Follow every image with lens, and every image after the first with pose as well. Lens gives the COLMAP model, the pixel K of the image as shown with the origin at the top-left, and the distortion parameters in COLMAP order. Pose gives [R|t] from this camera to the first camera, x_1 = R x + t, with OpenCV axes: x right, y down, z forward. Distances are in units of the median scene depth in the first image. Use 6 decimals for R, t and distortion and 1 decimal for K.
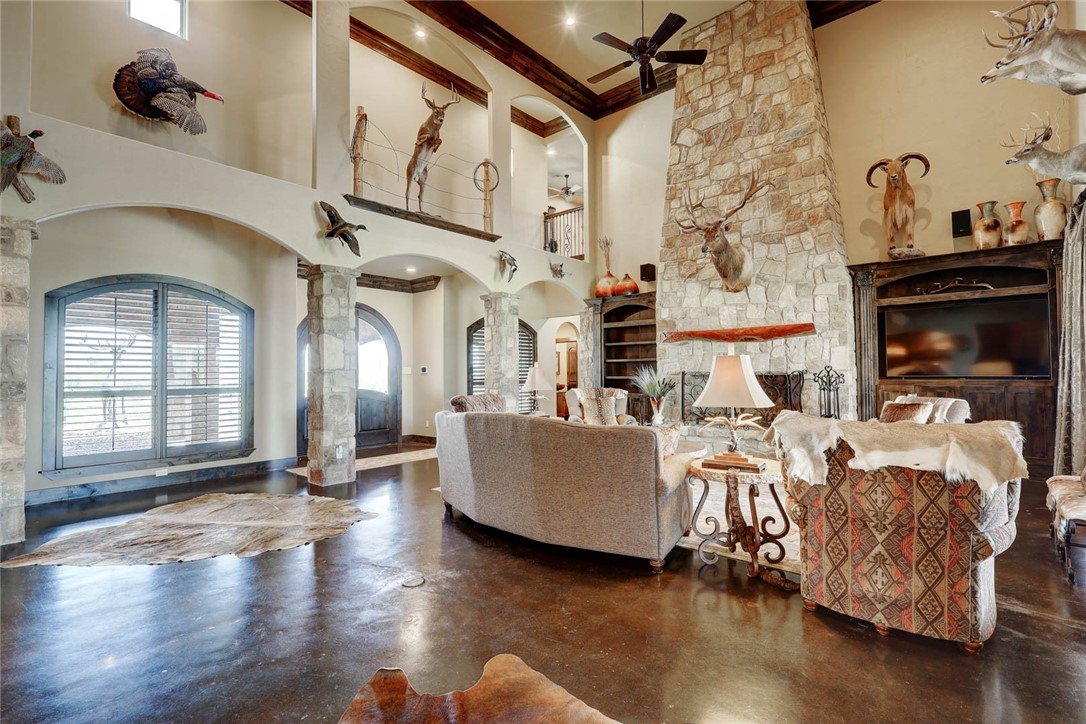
lens RADIAL K [[501.0, 0, 543.0], [0, 501.0, 362.0], [0, 0, 1]] dist [-0.000575, 0.000359]
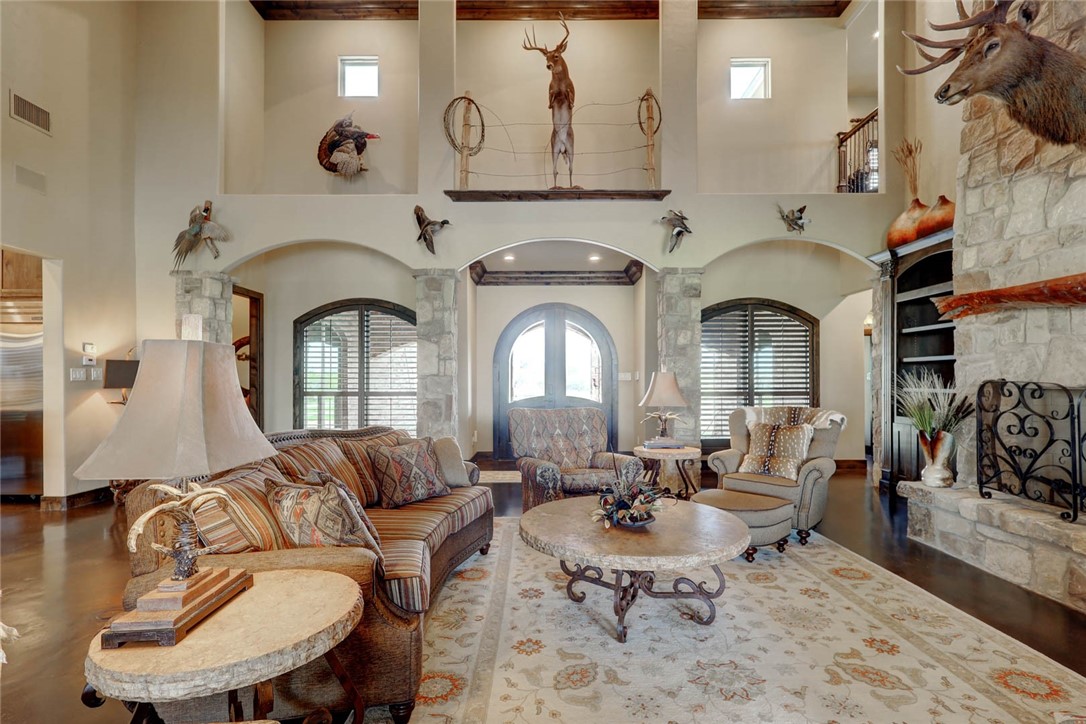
lens RADIAL K [[513.8, 0, 543.8], [0, 513.8, 381.4], [0, 0, 1]] dist [-0.000725, -0.000082]
pose [[0.658017, 0.008558, -0.752955, 0.405930], [0.010534, 0.999733, 0.020568, 0.007277], [0.752930, -0.021466, 0.657751, 0.427978]]
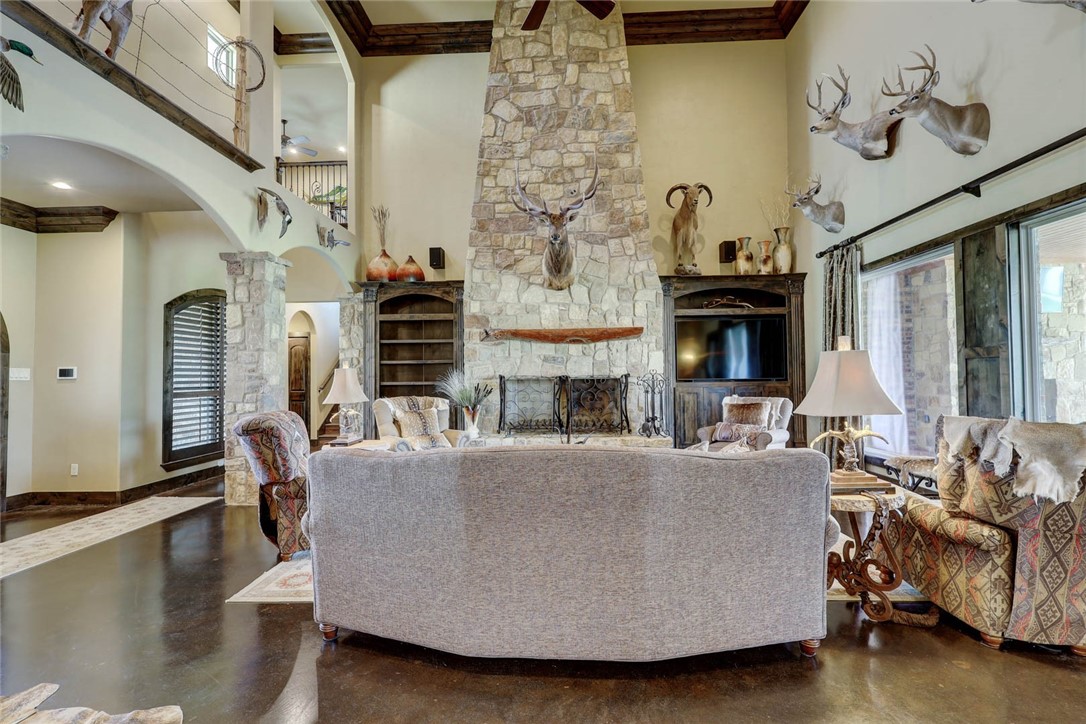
lens RADIAL K [[501.0, 0, 543.0], [0, 501.0, 362.0], [0, 0, 1]] dist [-0.000575, 0.000359]
pose [[0.778606, 0.017380, 0.627273, -0.233373], [-0.009207, 0.999825, -0.016274, 0.010400], [-0.627446, 0.006896, 0.778630, 0.310450]]
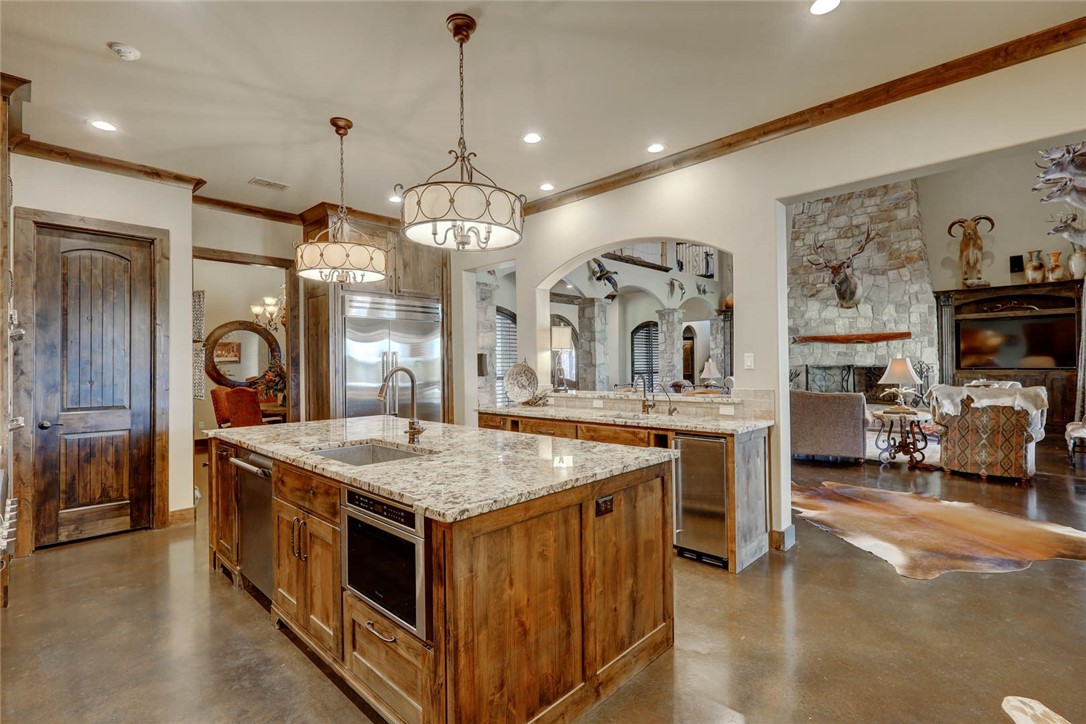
lens RADIAL K [[504.0, 0, 543.0], [0, 504.0, 362.0], [0, 0, 1]] dist [0.000811, 0.000186]
pose [[0.998908, -0.001575, -0.046700, -0.436084], [0.002408, 0.999839, 0.017778, -0.016486], [0.046664, -0.017871, 0.998751, -0.494352]]
